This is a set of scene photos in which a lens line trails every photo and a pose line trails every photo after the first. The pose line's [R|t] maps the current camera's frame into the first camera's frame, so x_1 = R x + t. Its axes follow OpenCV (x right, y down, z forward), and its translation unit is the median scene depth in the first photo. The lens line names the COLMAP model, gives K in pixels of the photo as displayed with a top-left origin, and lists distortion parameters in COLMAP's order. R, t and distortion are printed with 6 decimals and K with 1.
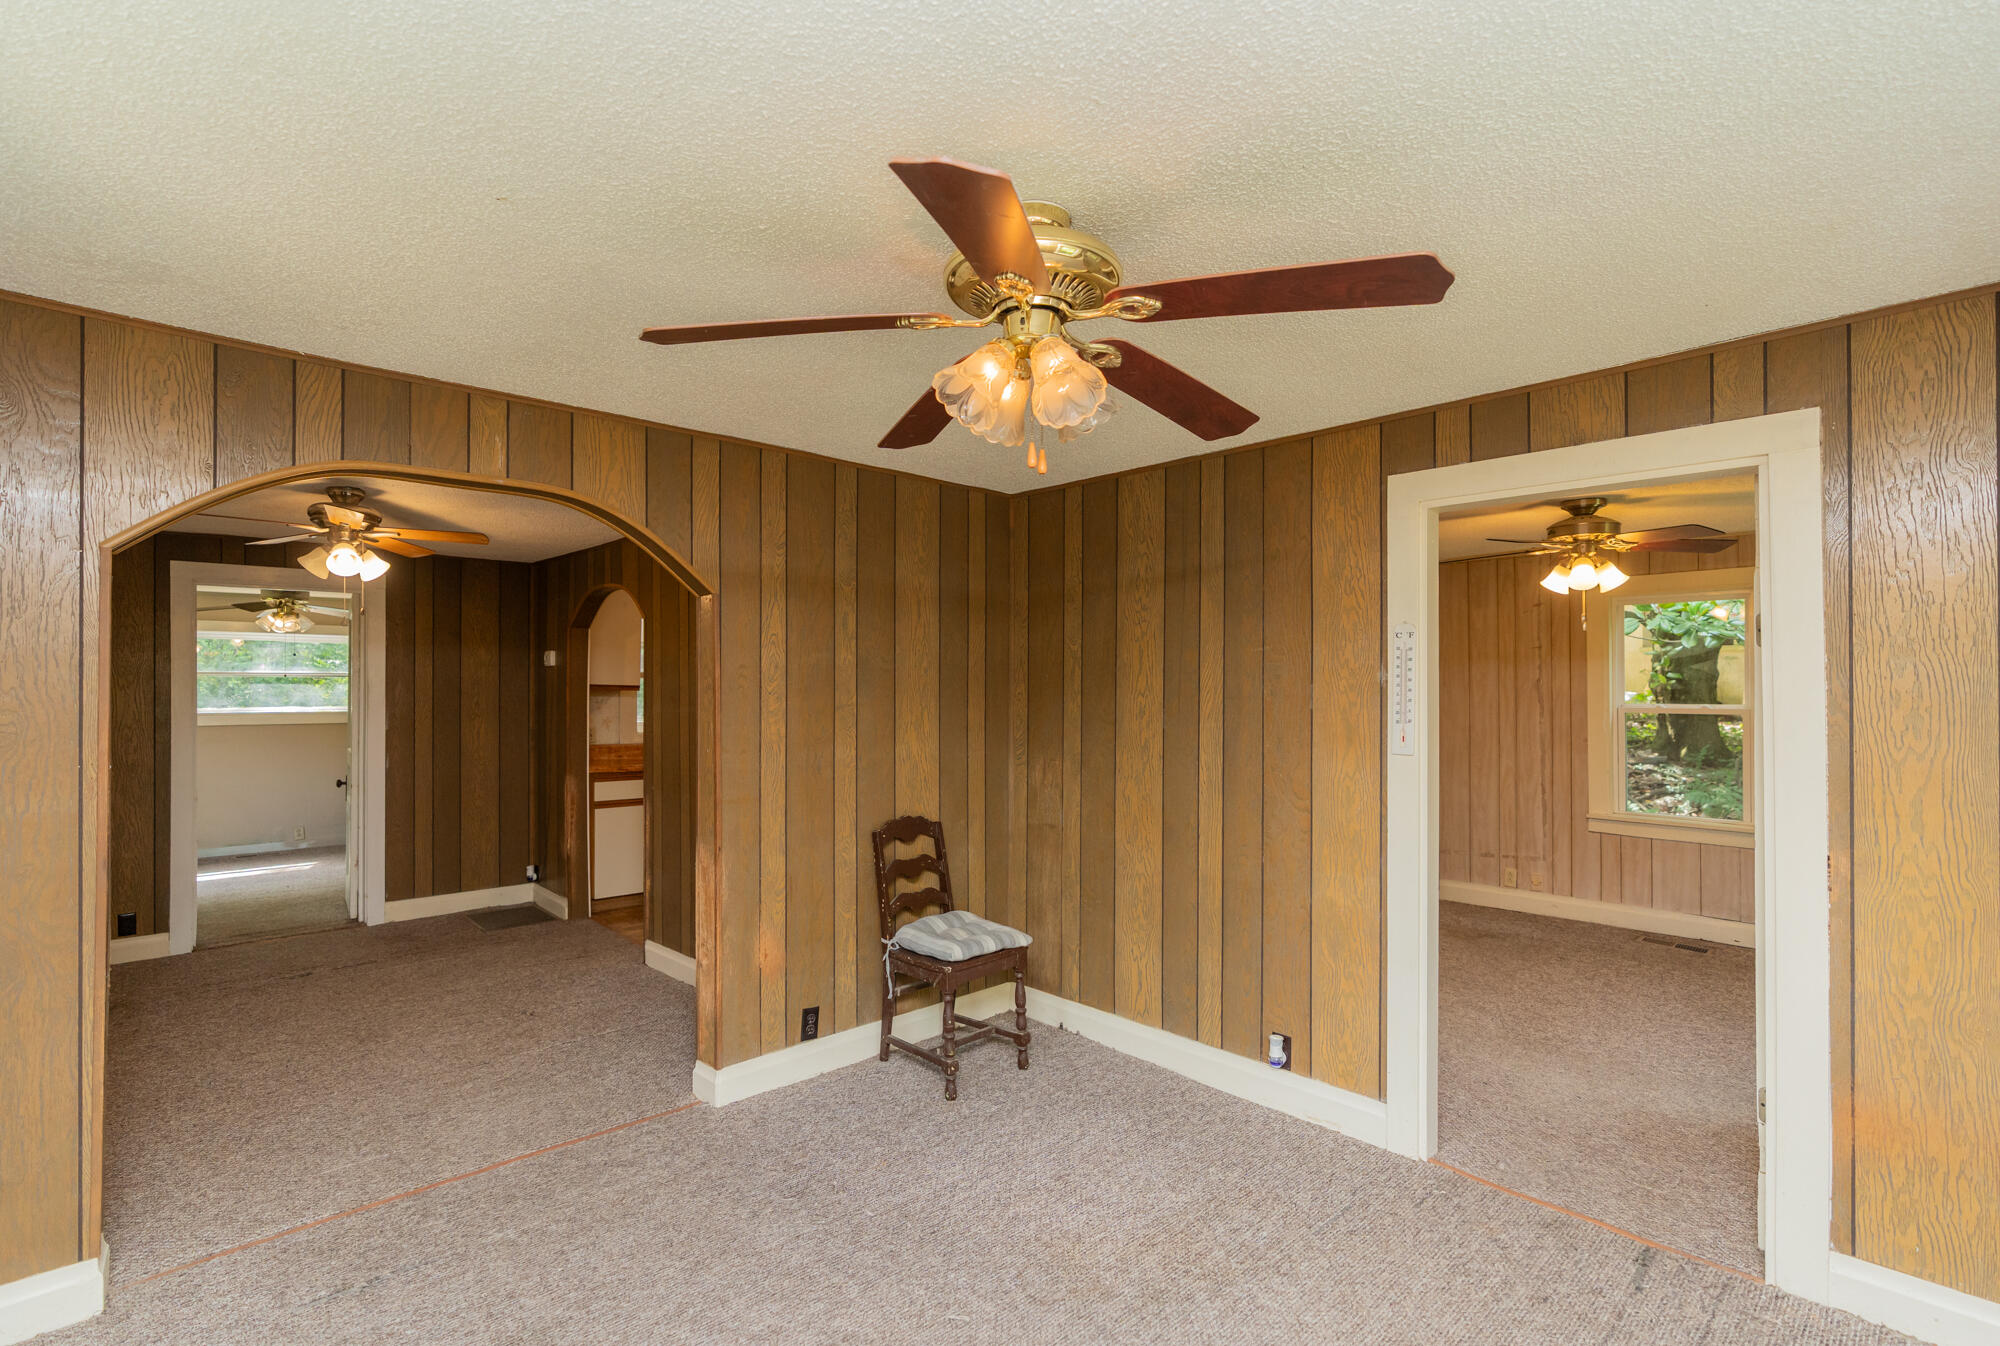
lens RADIAL K [[920.7, 0, 1001.7], [0, 920.7, 678.5], [0, 0, 1]] dist [0.000161, 0.001452]
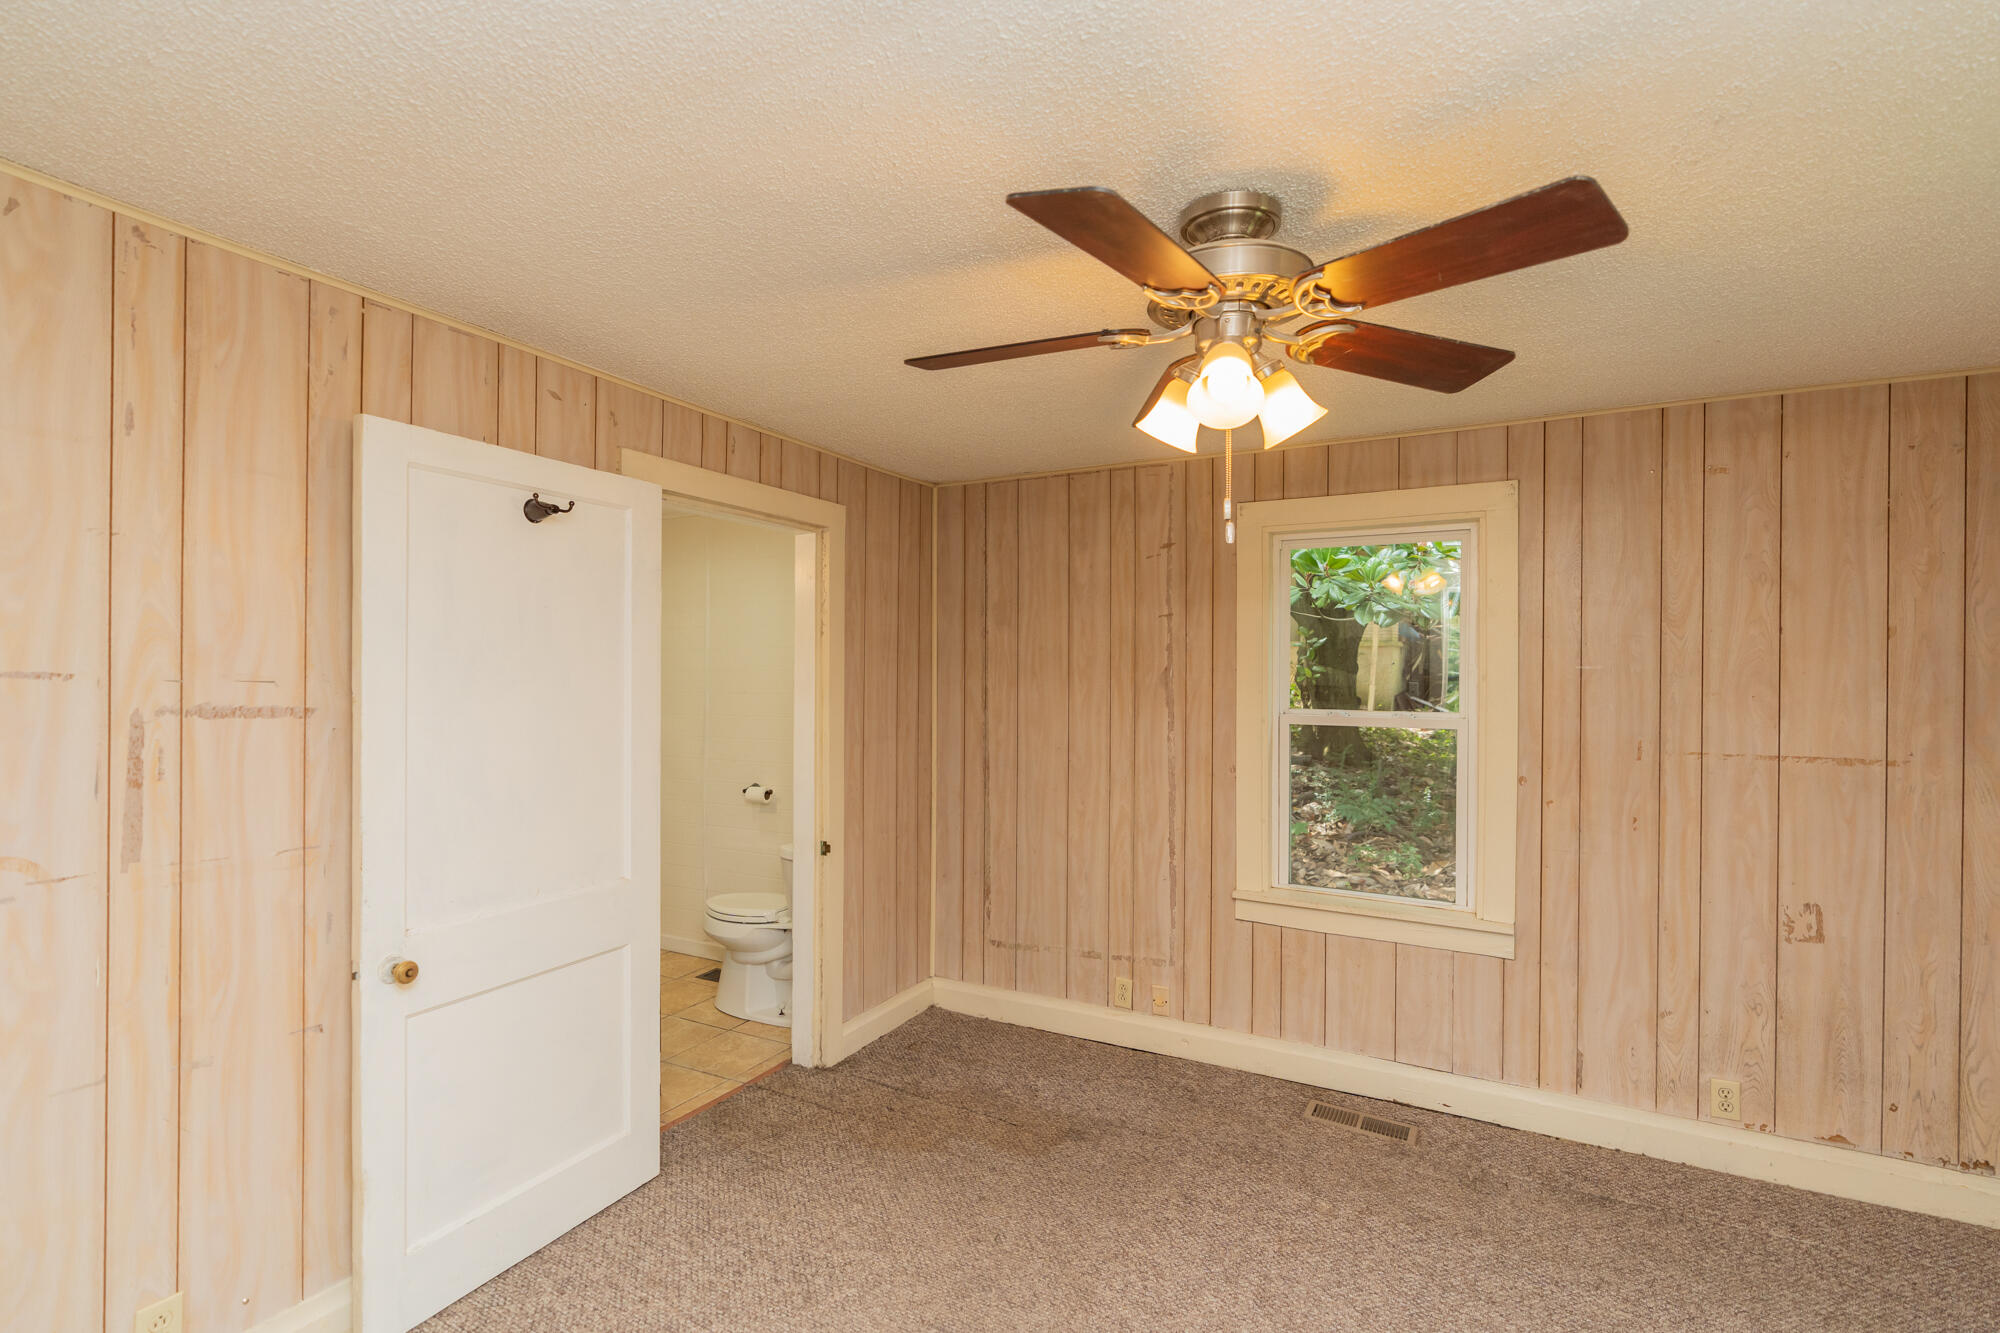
lens RADIAL K [[920.7, 0, 1000.7], [0, 920.7, 667.2], [0, 0, 1]] dist [0.000161, 0.001452]
pose [[0.951289, 0.012959, 0.308029, 0.286608], [-0.012837, 0.999915, -0.002423, 0.003118], [-0.308034, -0.001649, 0.951374, 0.448149]]
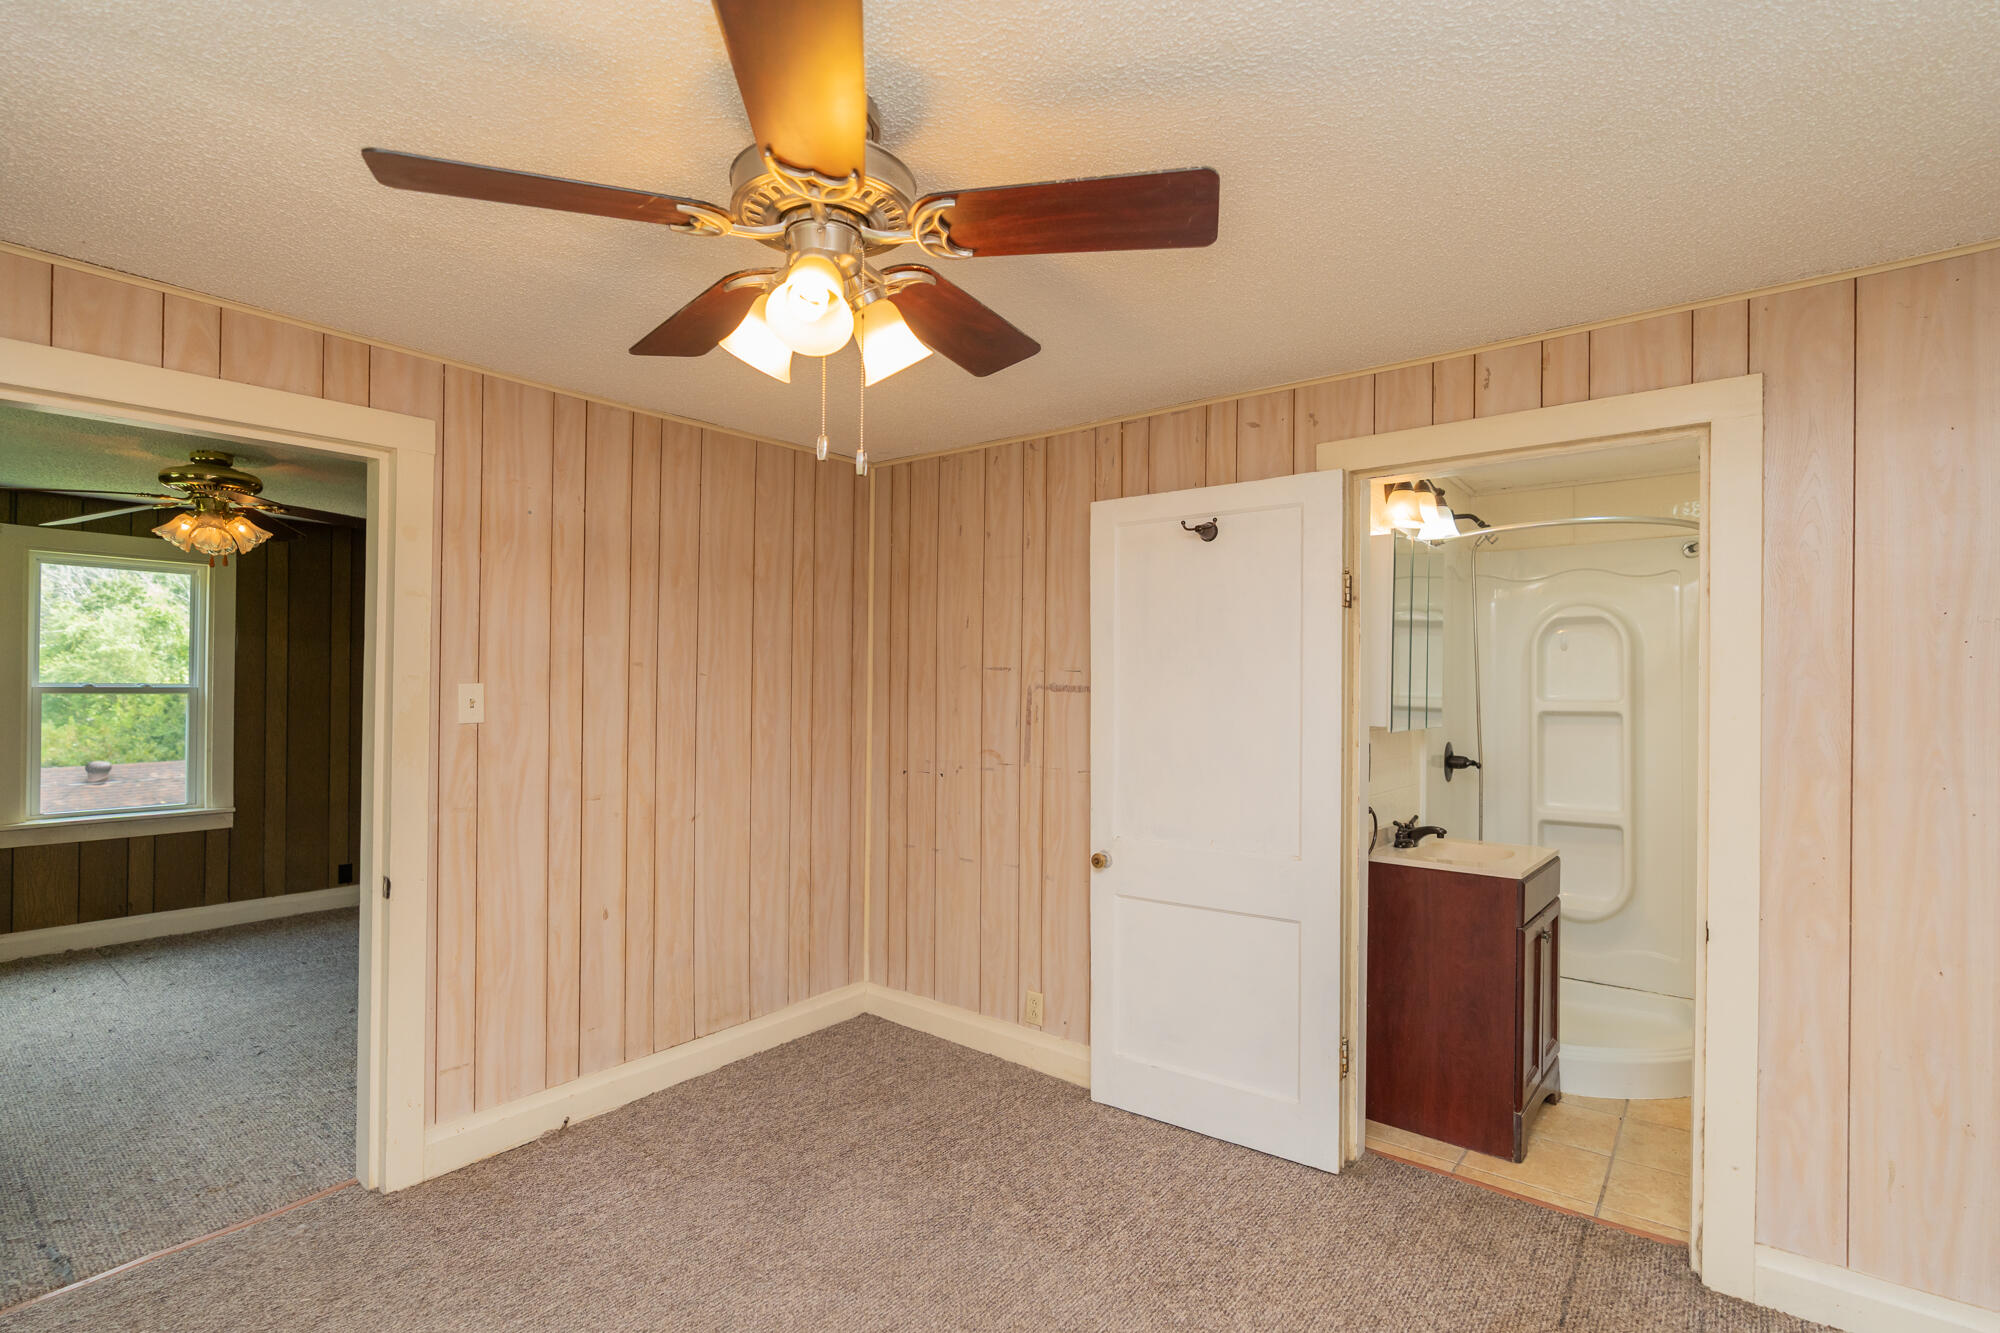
lens RADIAL K [[929.2, 0, 1002.4], [0, 929.2, 682.8], [0, 0, 1]] dist [-0.000658, 0.000969]
pose [[0.146568, -0.005836, -0.989183, 0.669058], [-0.002444, 0.999977, -0.006261, 0.020324], [0.989198, 0.003336, 0.146551, 0.694147]]
